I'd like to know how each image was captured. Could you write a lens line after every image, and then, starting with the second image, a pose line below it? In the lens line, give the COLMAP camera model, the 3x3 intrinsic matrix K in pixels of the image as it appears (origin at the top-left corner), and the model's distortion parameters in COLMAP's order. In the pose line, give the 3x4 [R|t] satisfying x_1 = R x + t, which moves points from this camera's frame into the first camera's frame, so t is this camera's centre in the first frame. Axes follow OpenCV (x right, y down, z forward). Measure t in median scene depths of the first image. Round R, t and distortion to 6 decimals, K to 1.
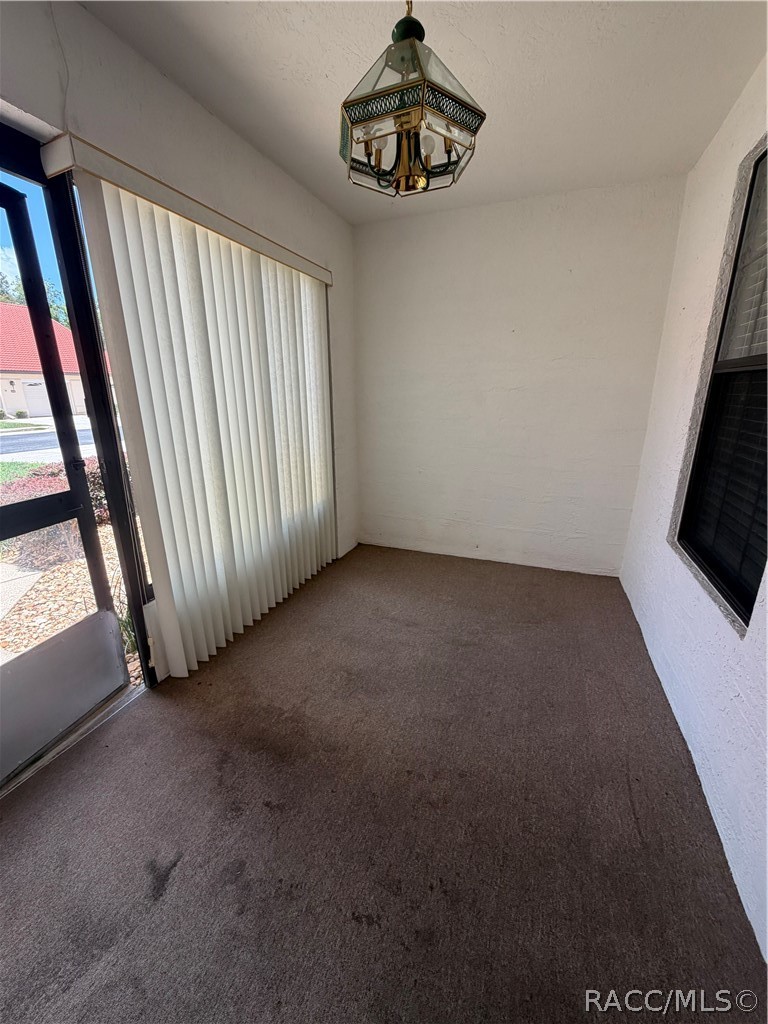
lens RADIAL K [[408.8, 0, 384.4], [0, 408.8, 509.0], [0, 0, 1]] dist [0.001055, -0.000288]
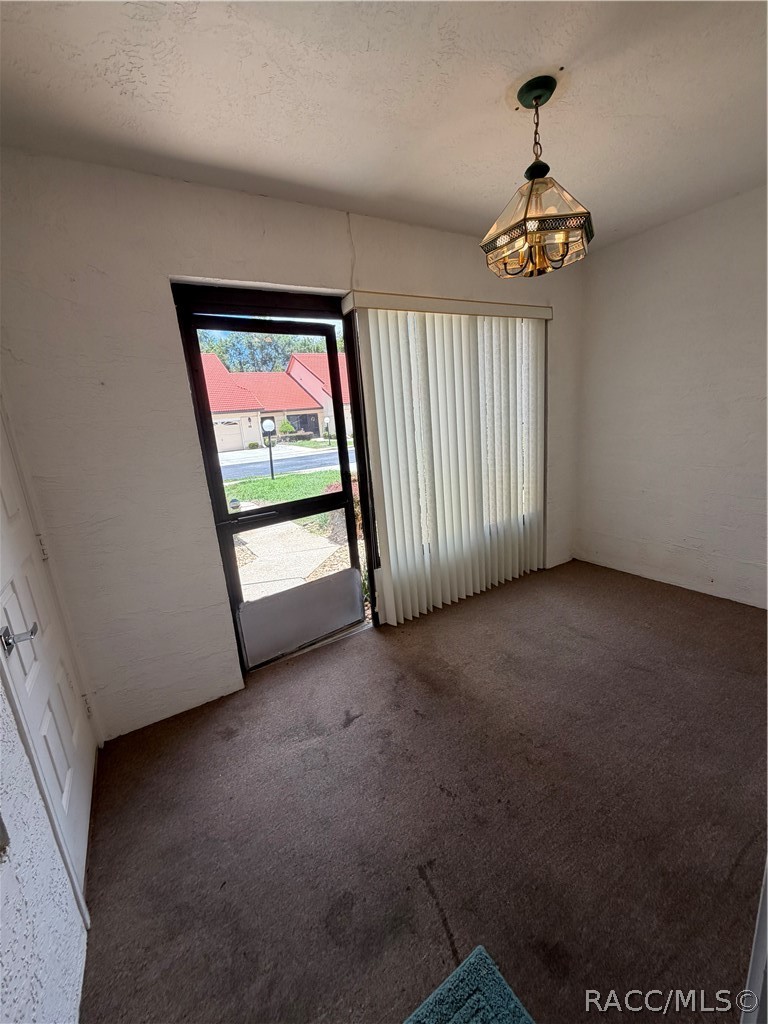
lens RADIAL K [[408.8, 0, 384.2], [0, 408.8, 510.7], [0, 0, 1]] dist [0.001055, -0.000288]
pose [[0.799509, 0.078884, -0.595452, 0.306255], [-0.093804, 0.995573, 0.005942, 0.007523], [0.593285, 0.051105, 0.803369, -0.194358]]
